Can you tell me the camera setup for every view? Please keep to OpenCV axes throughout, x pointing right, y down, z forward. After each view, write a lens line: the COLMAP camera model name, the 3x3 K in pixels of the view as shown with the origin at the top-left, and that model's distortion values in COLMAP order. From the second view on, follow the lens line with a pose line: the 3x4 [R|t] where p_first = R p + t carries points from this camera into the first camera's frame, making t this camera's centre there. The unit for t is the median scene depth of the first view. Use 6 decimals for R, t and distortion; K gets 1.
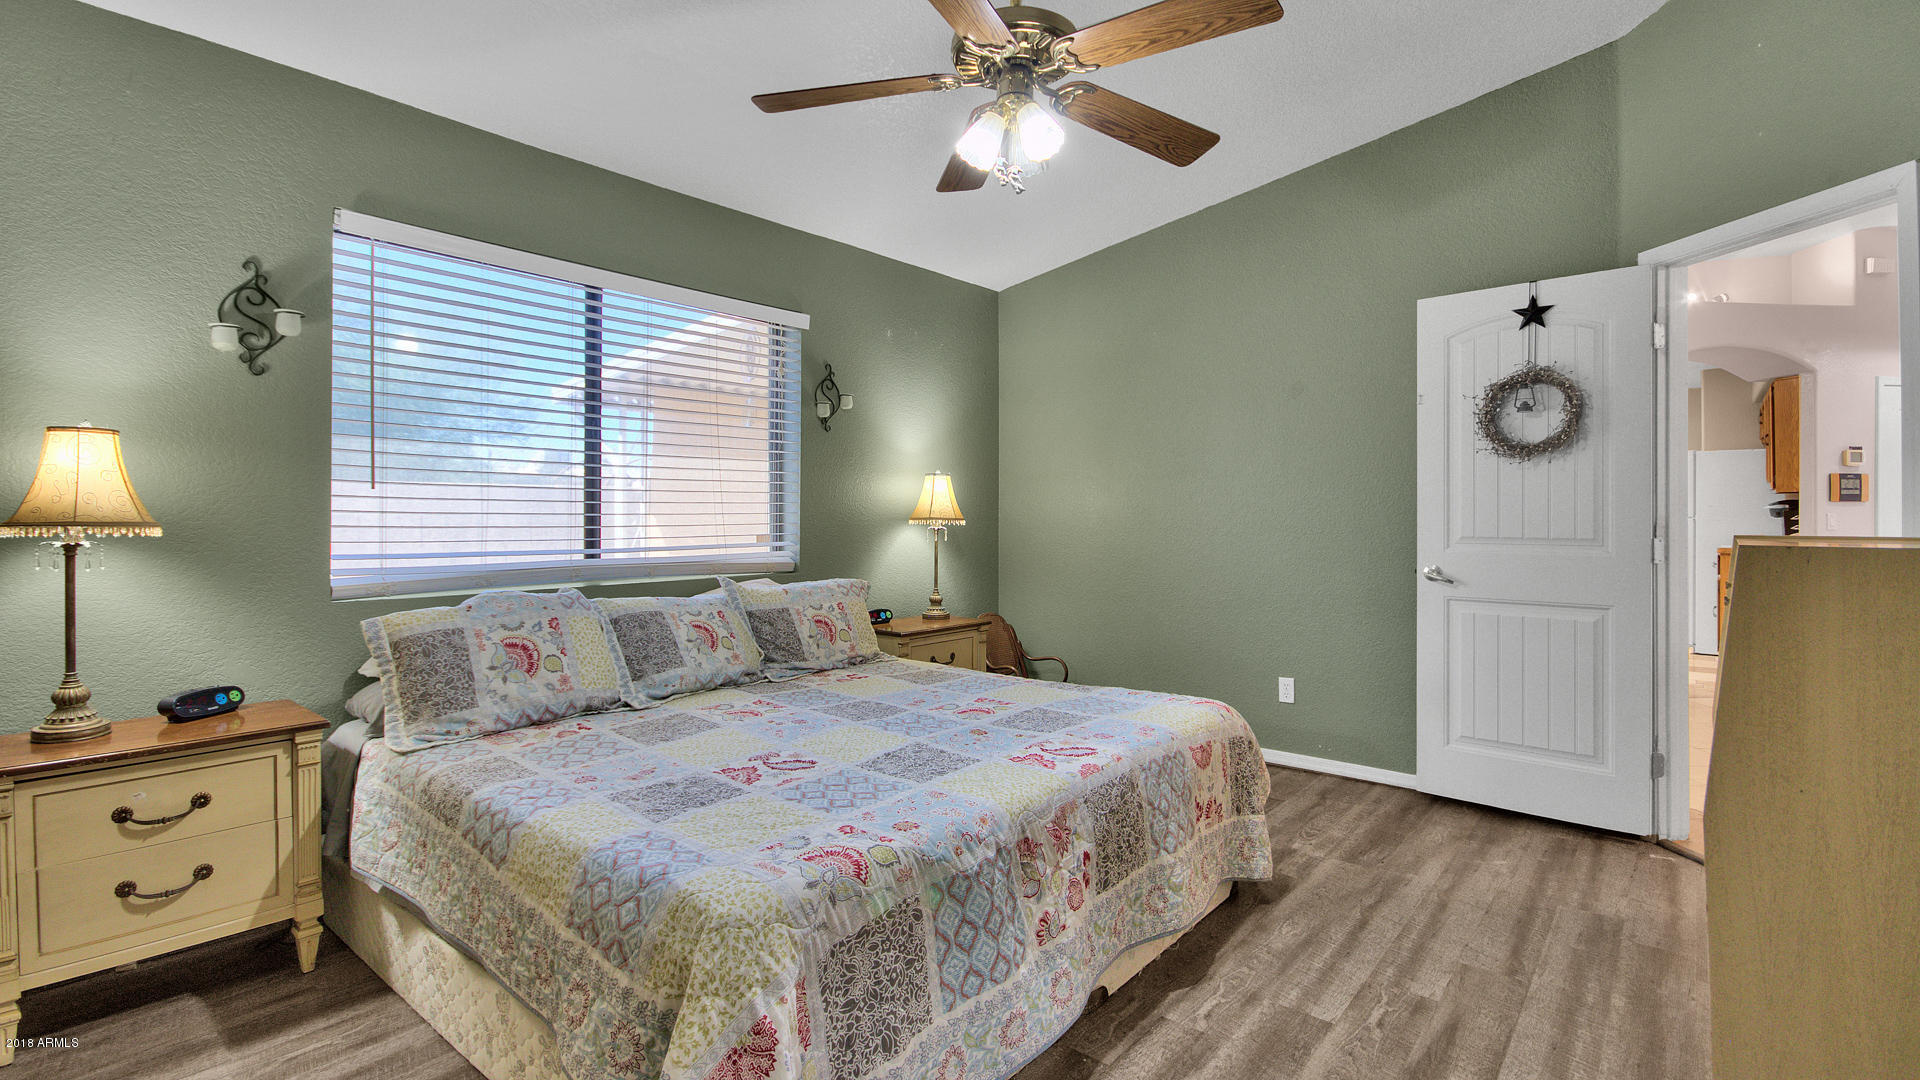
lens RADIAL K [[887.9, 0, 963.5], [0, 887.9, 506.3], [0, 0, 1]] dist [-0.002668, -0.000746]
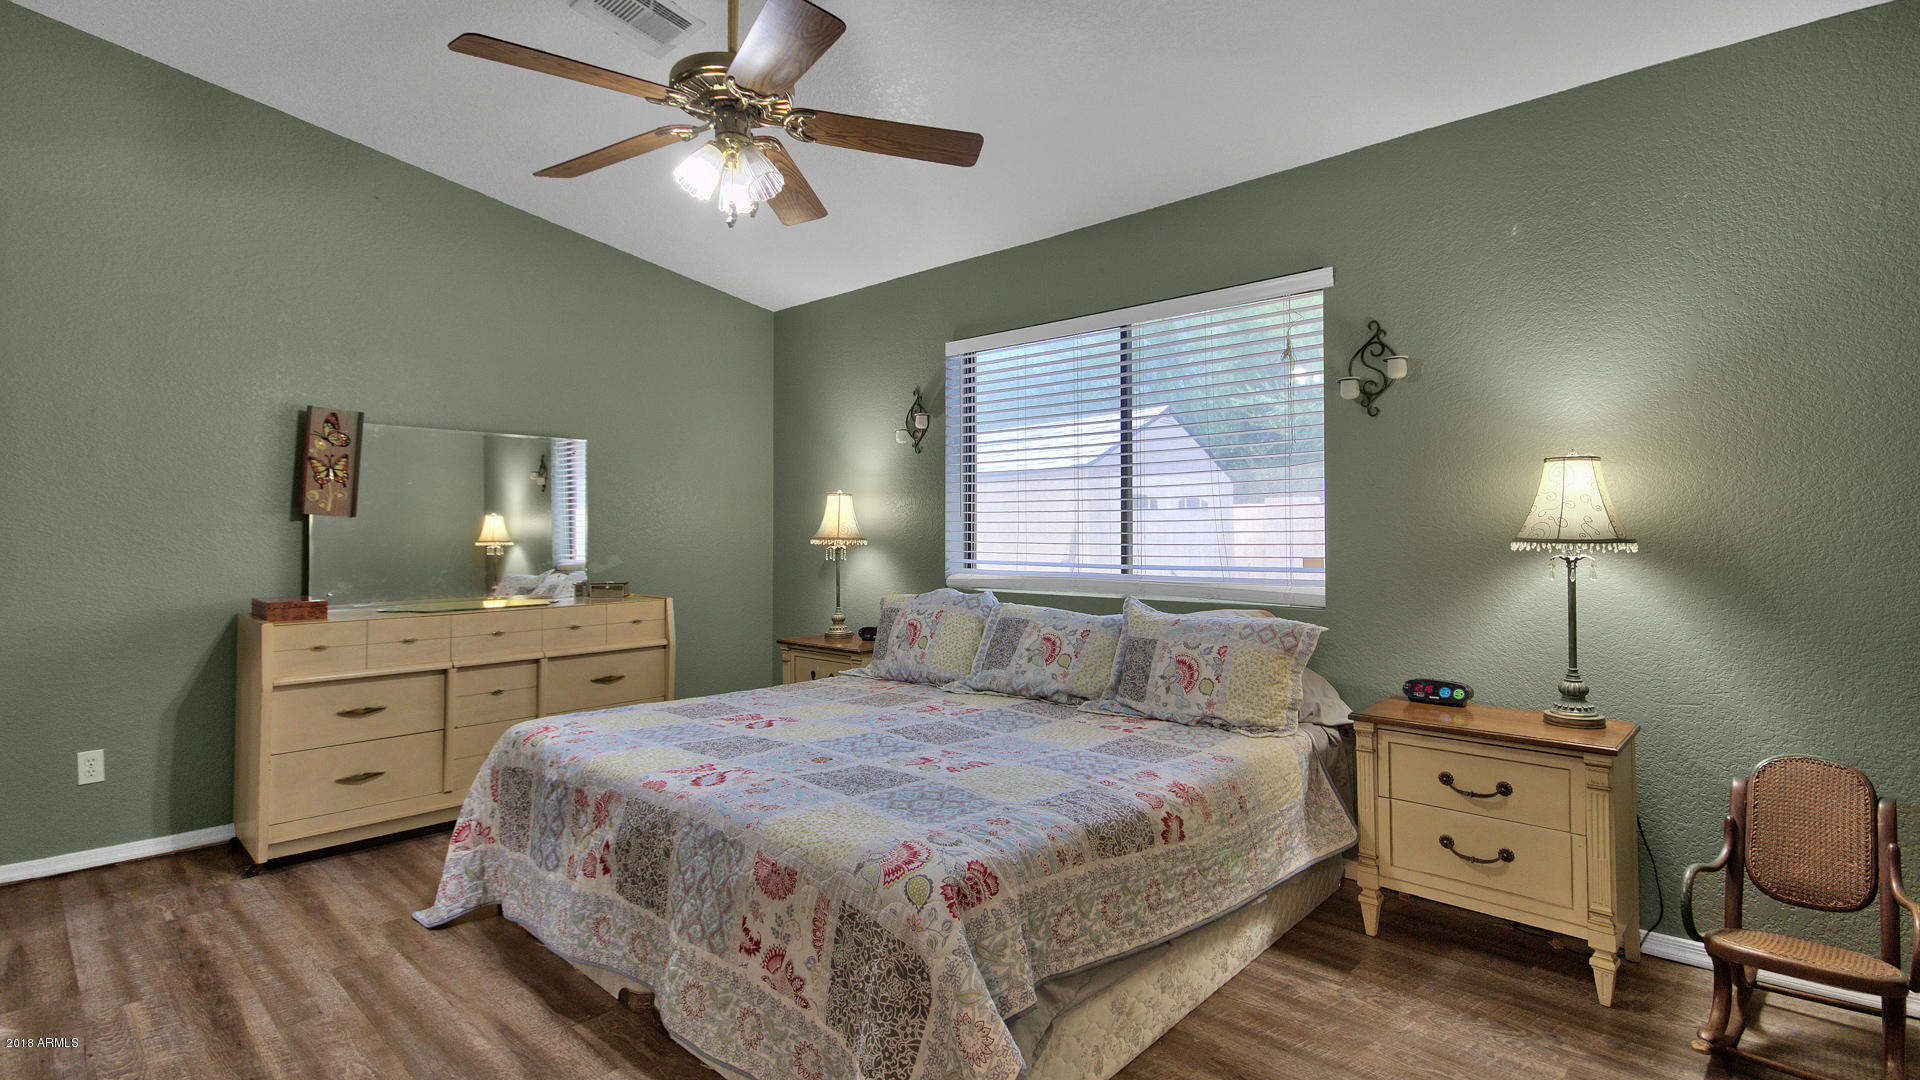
lens RADIAL K [[956.0, 0, 1017.8], [0, 956.0, 514.3], [0, 0, 1]] dist [-0.018755, 0.000044]
pose [[-0.053845, -0.019773, -0.998354, 0.295734], [0.011341, 0.999727, -0.020412, 0.003211], [0.998485, -0.012422, -0.053606, 0.359473]]
